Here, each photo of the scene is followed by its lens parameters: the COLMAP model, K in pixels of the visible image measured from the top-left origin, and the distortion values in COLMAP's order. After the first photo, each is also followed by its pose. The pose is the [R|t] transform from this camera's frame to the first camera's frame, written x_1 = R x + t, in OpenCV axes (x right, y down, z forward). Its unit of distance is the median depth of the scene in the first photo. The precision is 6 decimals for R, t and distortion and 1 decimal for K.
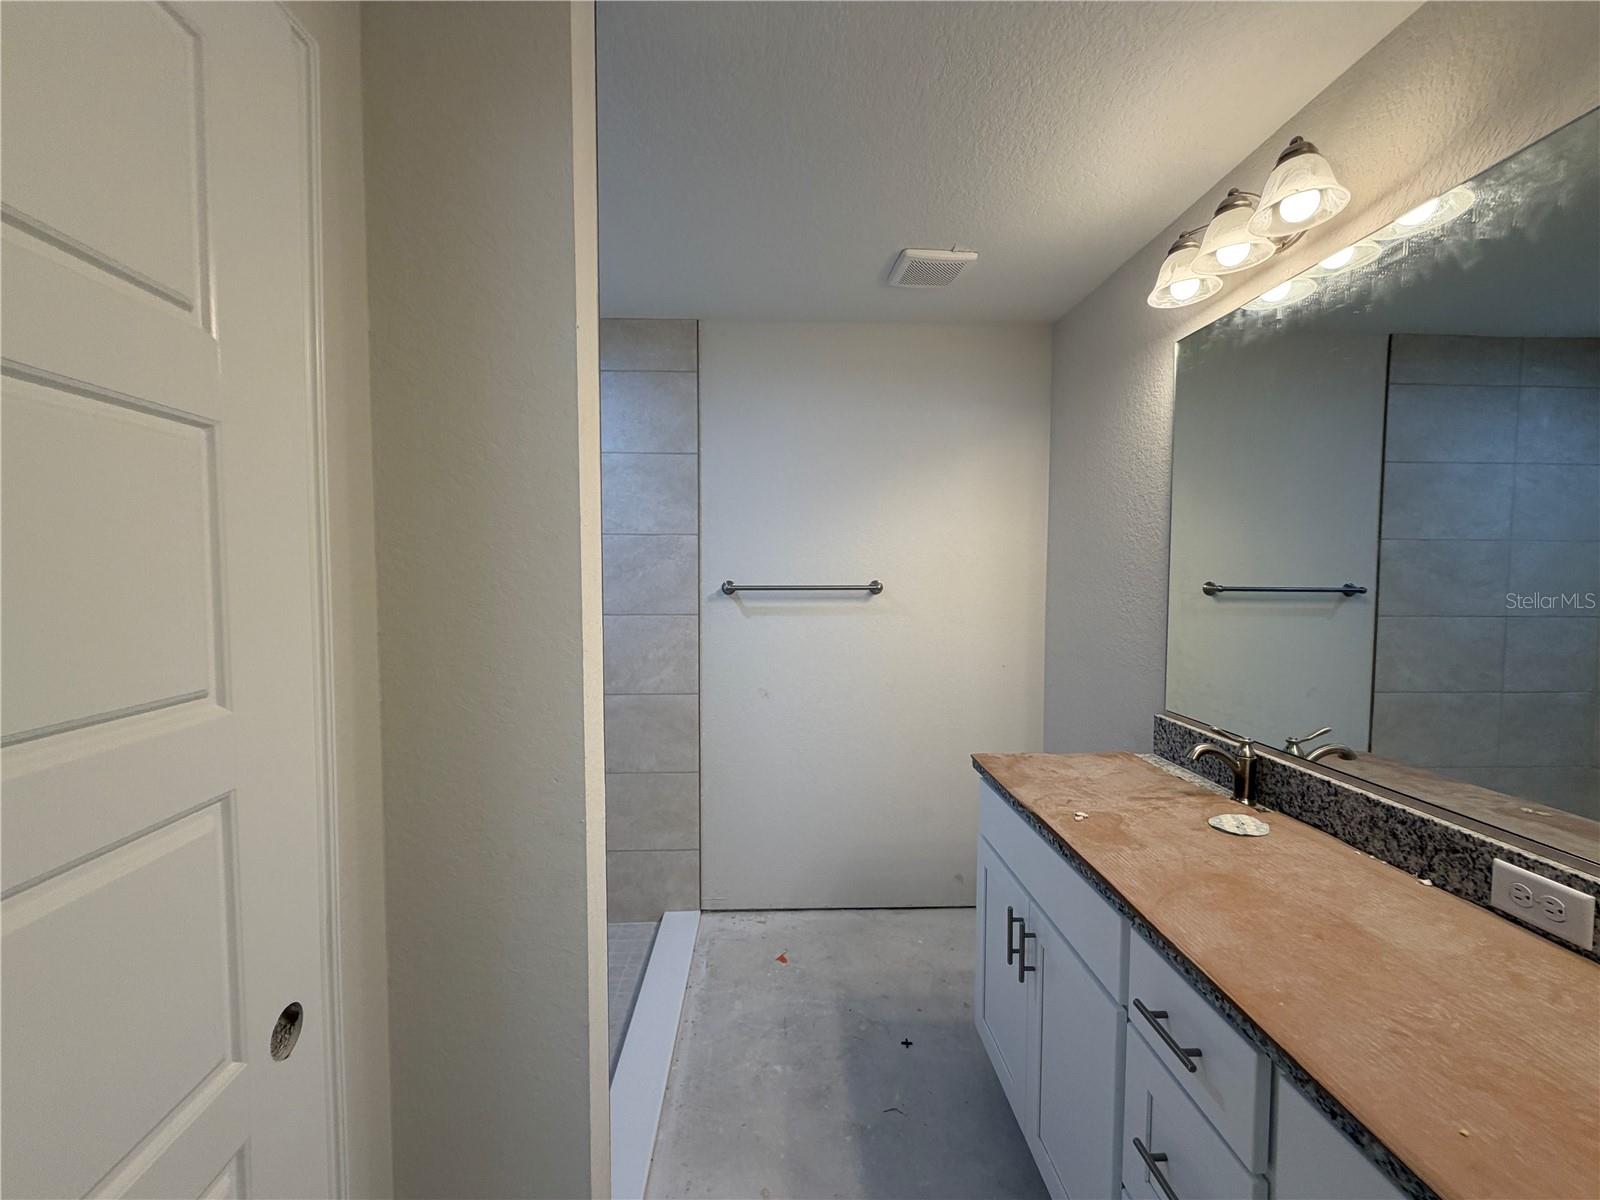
lens RADIAL K [[637.7, 0, 794.7], [0, 637.7, 598.8], [0, 0, 1]] dist [-0.001163, 0.000538]
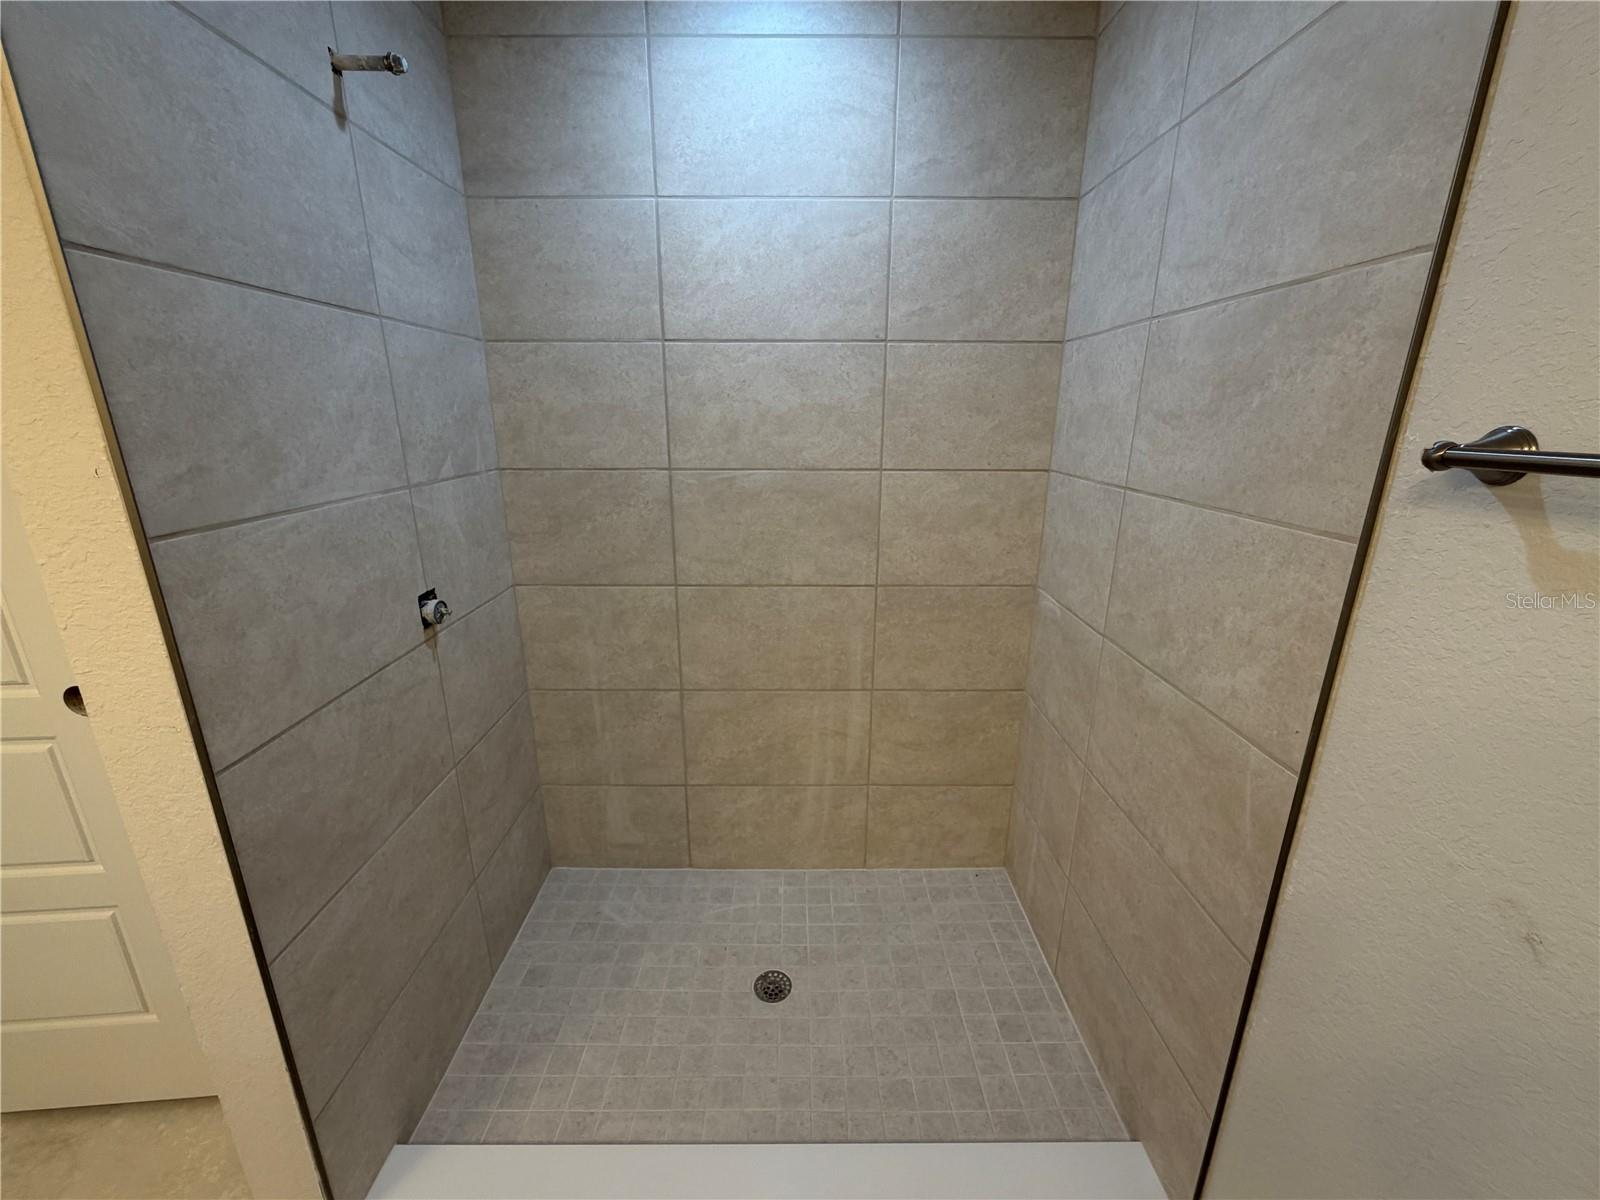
lens RADIAL K [[637.7, 0, 794.7], [0, 637.7, 598.8], [0, 0, 1]] dist [-0.001163, 0.000538]
pose [[-0.031656, 0.278870, -0.959807, 0.284694], [-0.048287, 0.958740, 0.280152, -0.038464], [0.998332, 0.055215, -0.016884, 1.375311]]
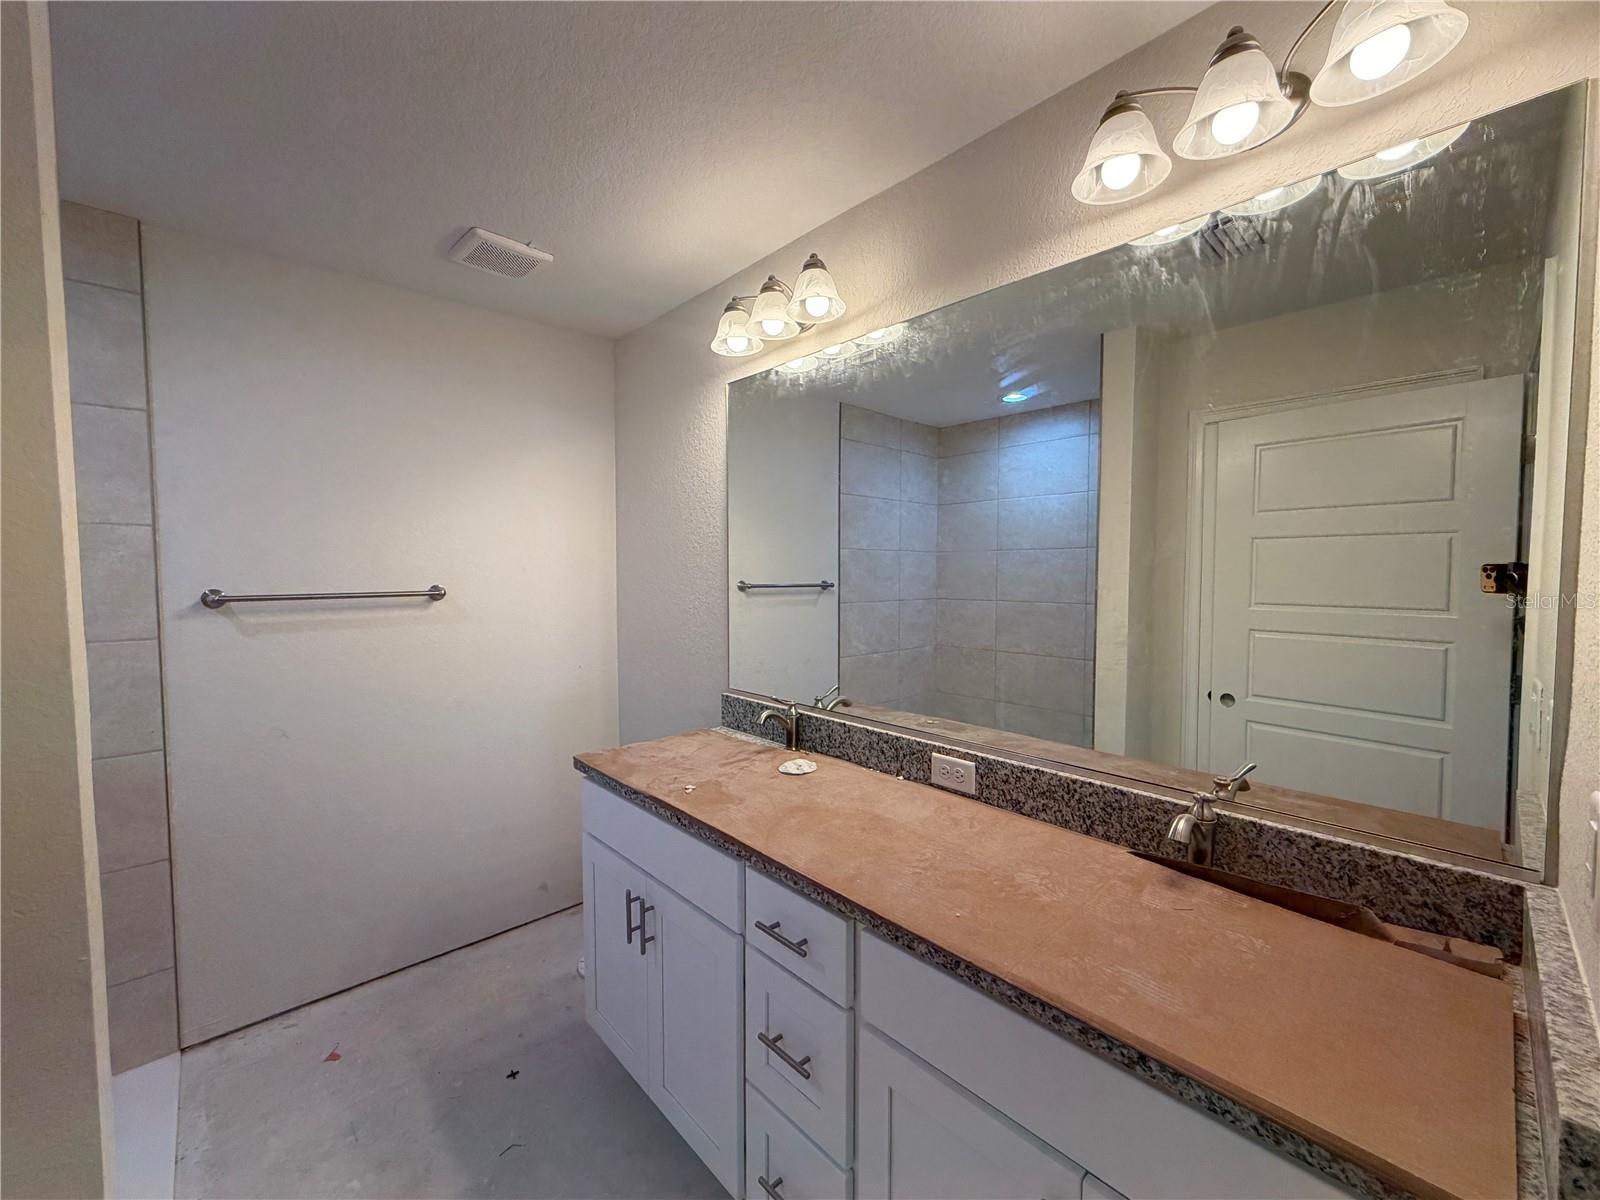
lens RADIAL K [[637.7, 0, 794.7], [0, 637.7, 598.8], [0, 0, 1]] dist [-0.001163, 0.000538]
pose [[0.759797, -0.034436, 0.649248, -0.132543], [0.034133, 0.999332, 0.013058, -0.007980], [-0.649264, 0.012239, 0.760465, 0.002660]]
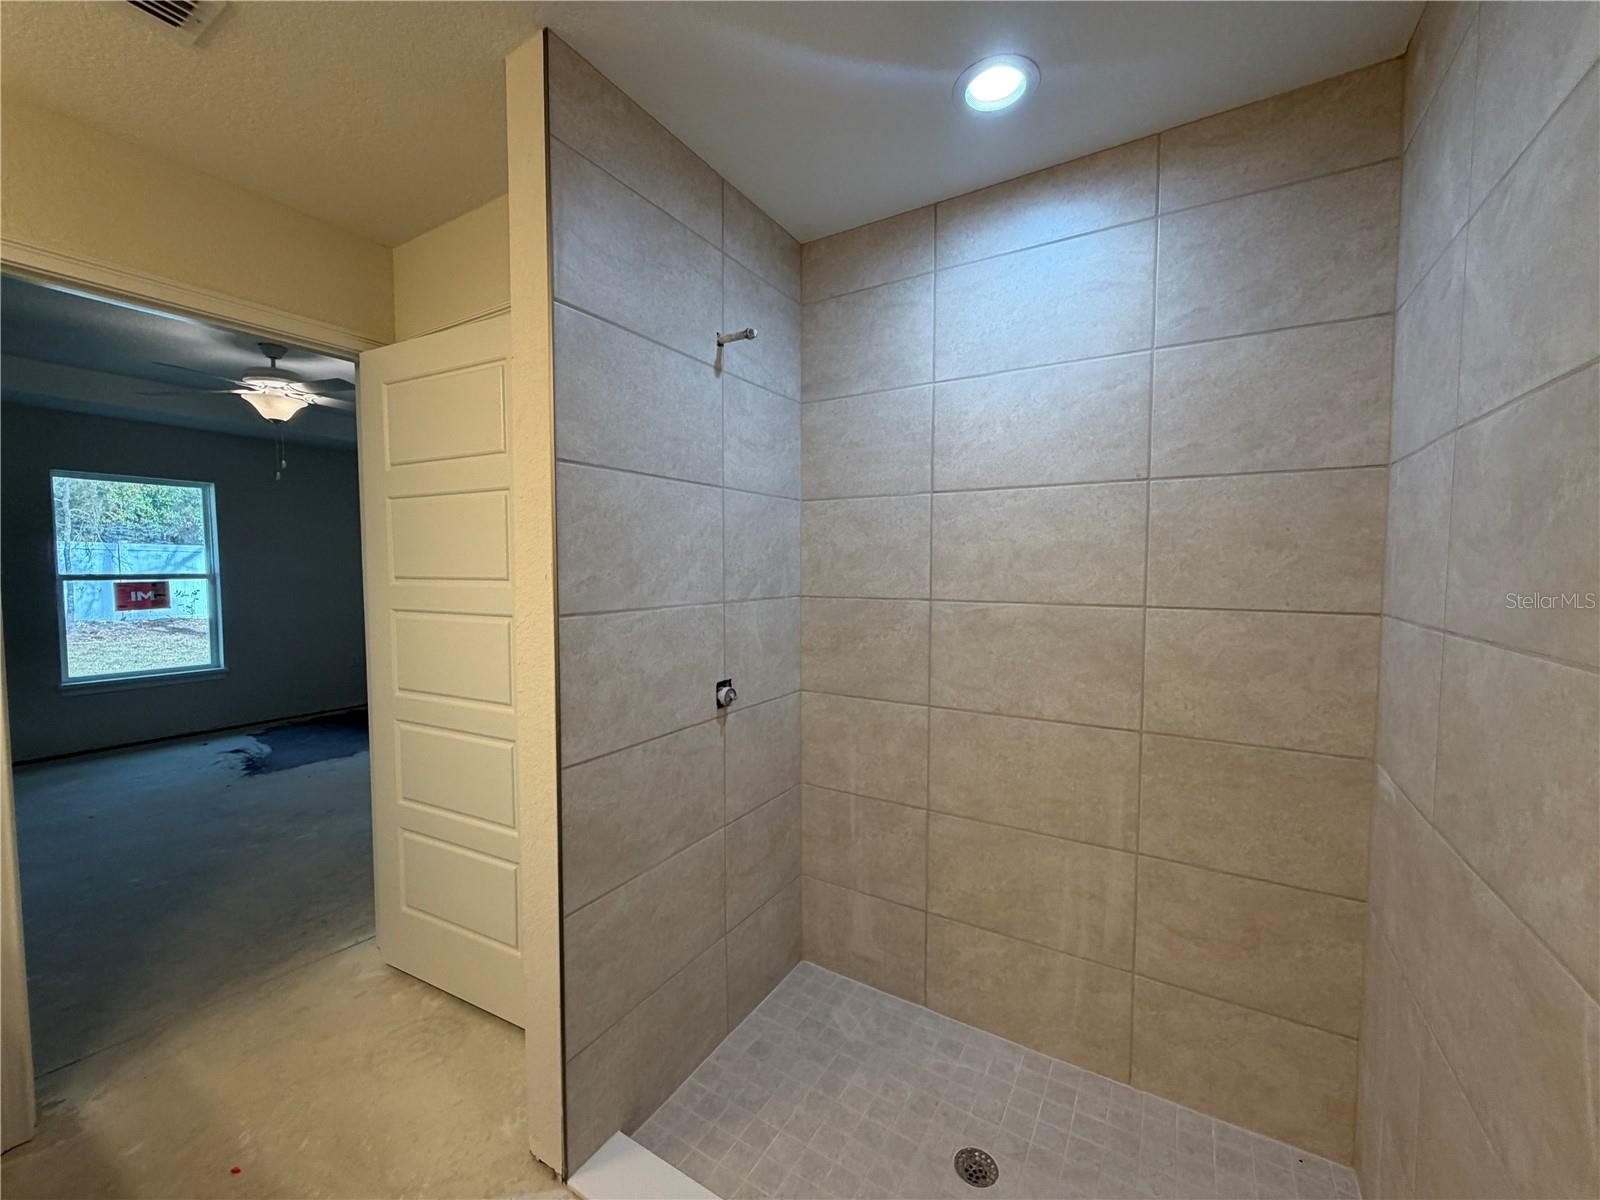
lens RADIAL K [[637.7, 0, 794.7], [0, 637.7, 598.8], [0, 0, 1]] dist [-0.001163, 0.000538]
pose [[-0.552756, 0.041997, -0.832284, 0.354359], [-0.040849, 0.996163, 0.077396, -0.018939], [0.832341, 0.076779, -0.548920, 1.615335]]
